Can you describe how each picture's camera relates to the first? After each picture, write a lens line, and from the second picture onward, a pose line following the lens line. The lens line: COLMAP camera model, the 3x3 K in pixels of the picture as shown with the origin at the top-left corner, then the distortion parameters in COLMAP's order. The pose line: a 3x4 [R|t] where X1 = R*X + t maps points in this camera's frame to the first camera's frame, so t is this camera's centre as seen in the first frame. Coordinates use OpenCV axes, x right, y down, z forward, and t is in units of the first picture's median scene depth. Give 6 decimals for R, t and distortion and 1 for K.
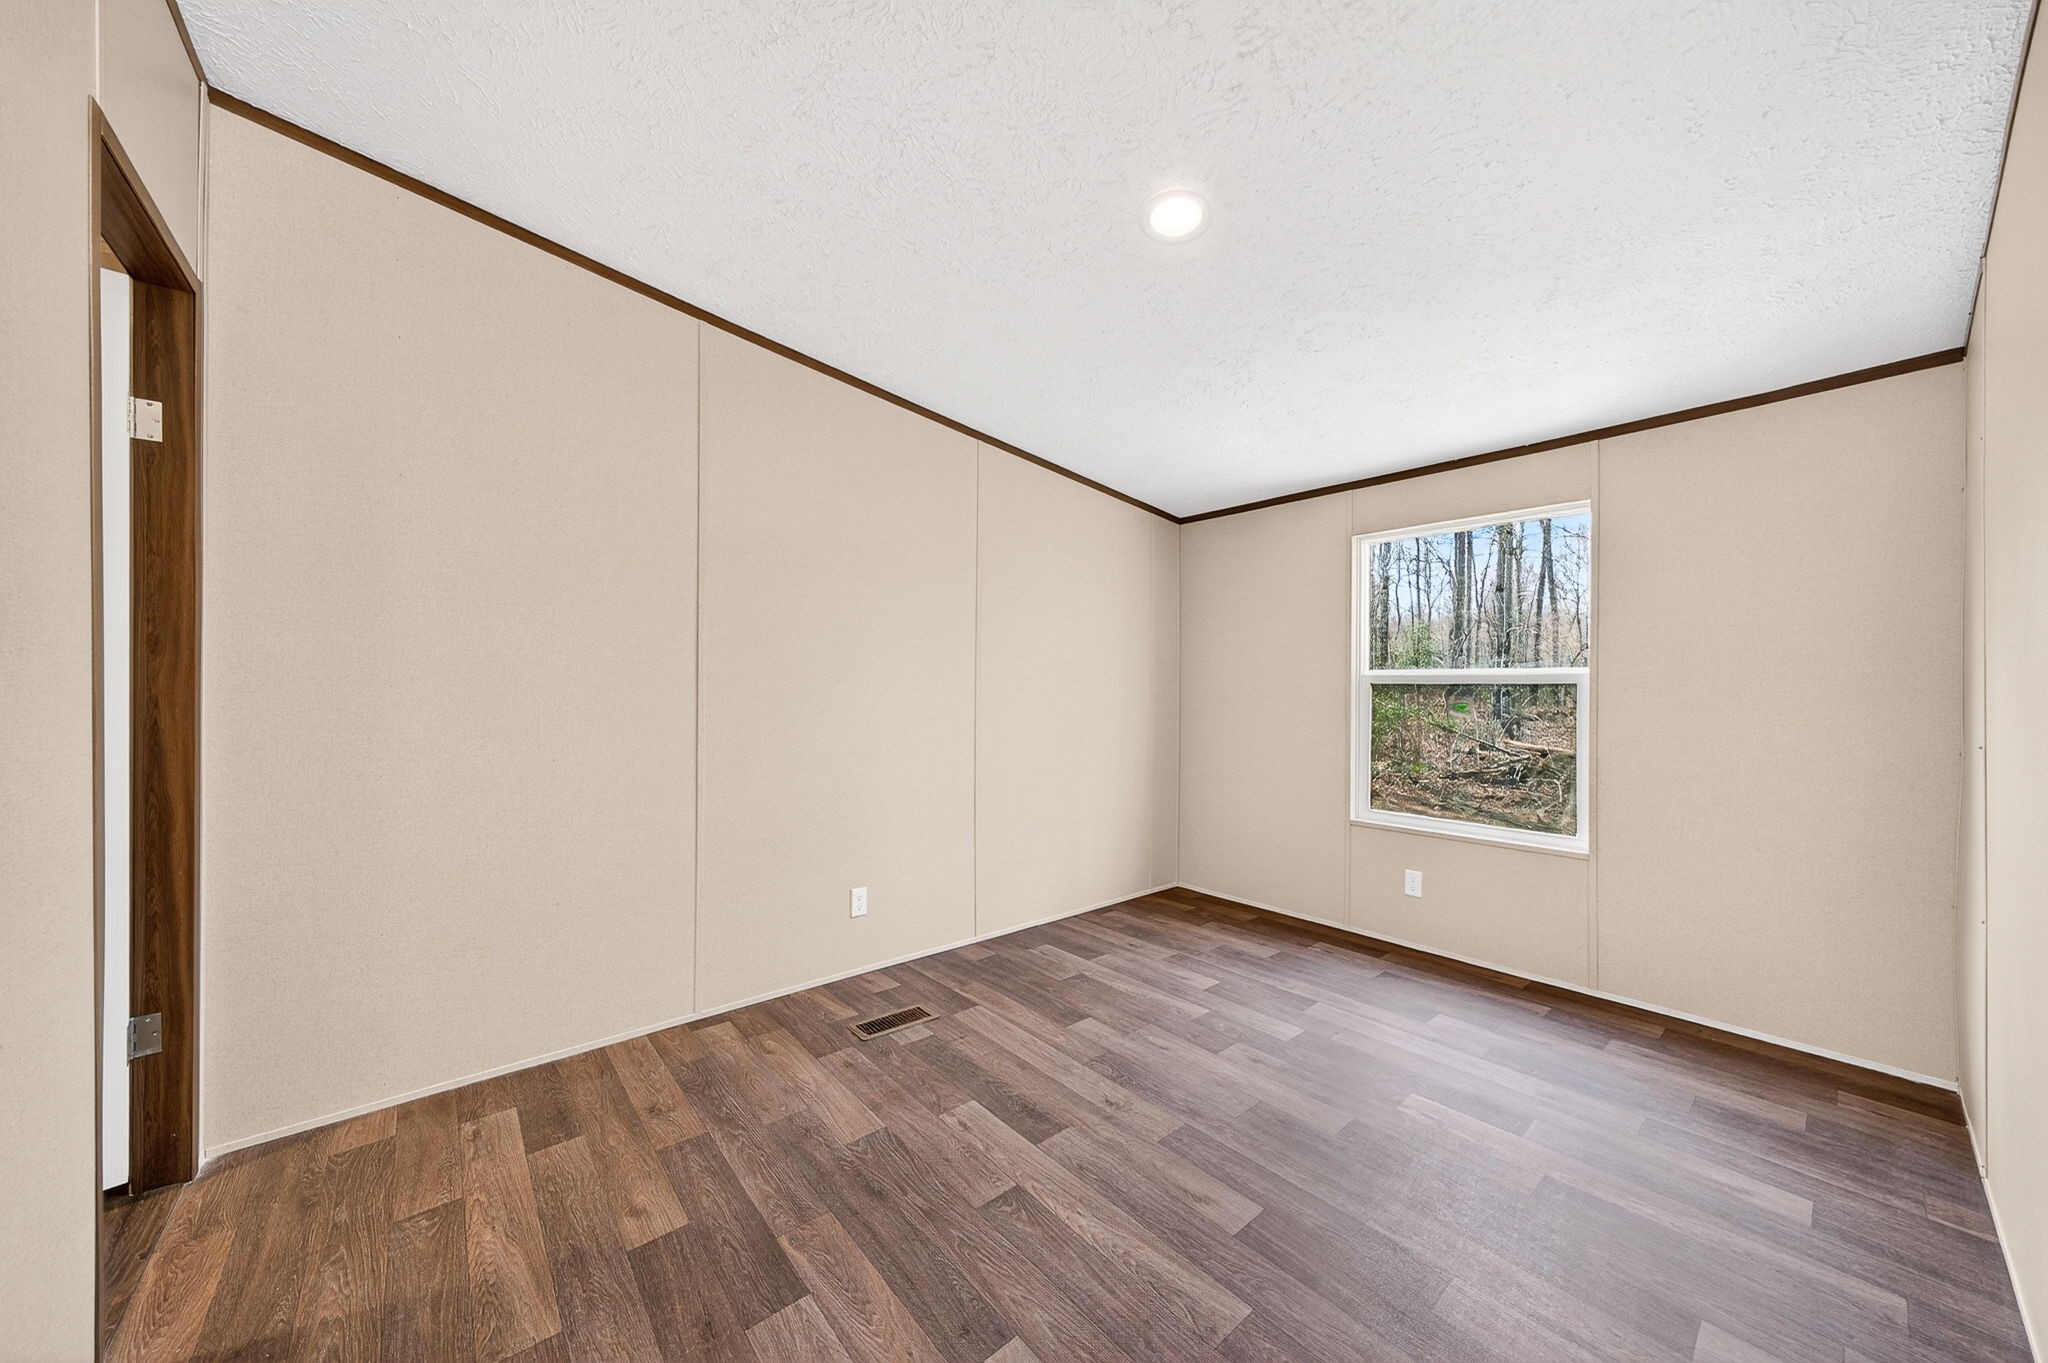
lens RADIAL K [[697.2, 0, 1031.9], [0, 697.2, 691.7], [0, 0, 1]] dist [0.001355, 0.000062]
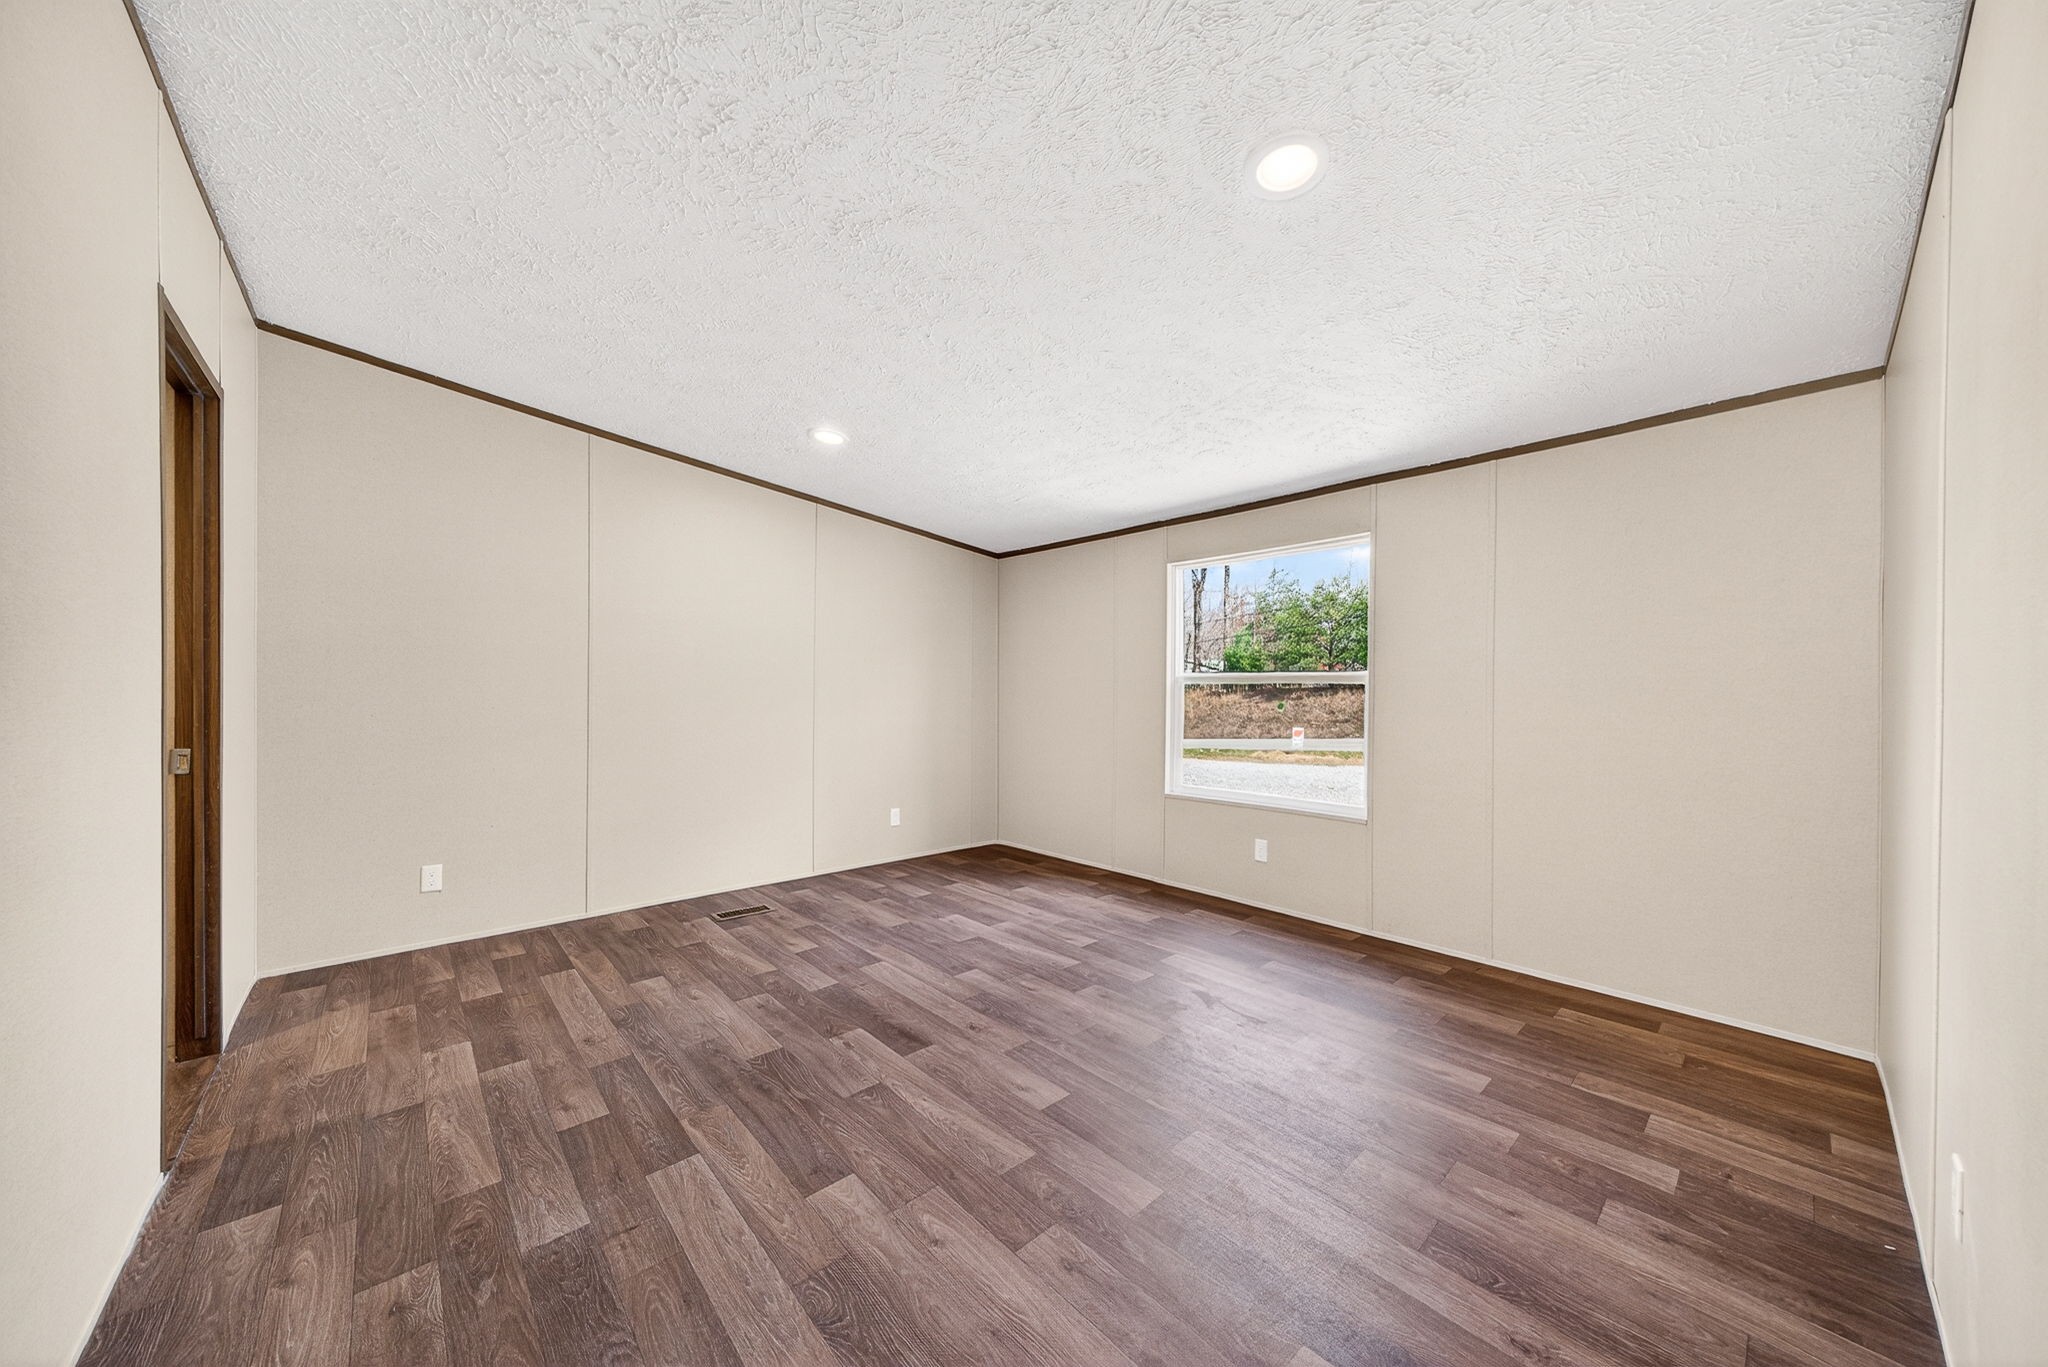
lens RADIAL K [[692.1, 0, 1038.7], [0, 692.1, 700.8], [0, 0, 1]] dist [0.000929, 0.000115]
pose [[0.999219, -0.003185, 0.039374, 0.210802], [0.002700, 0.999920, 0.012369, 0.003719], [-0.039410, -0.012253, 0.999148, -0.241442]]
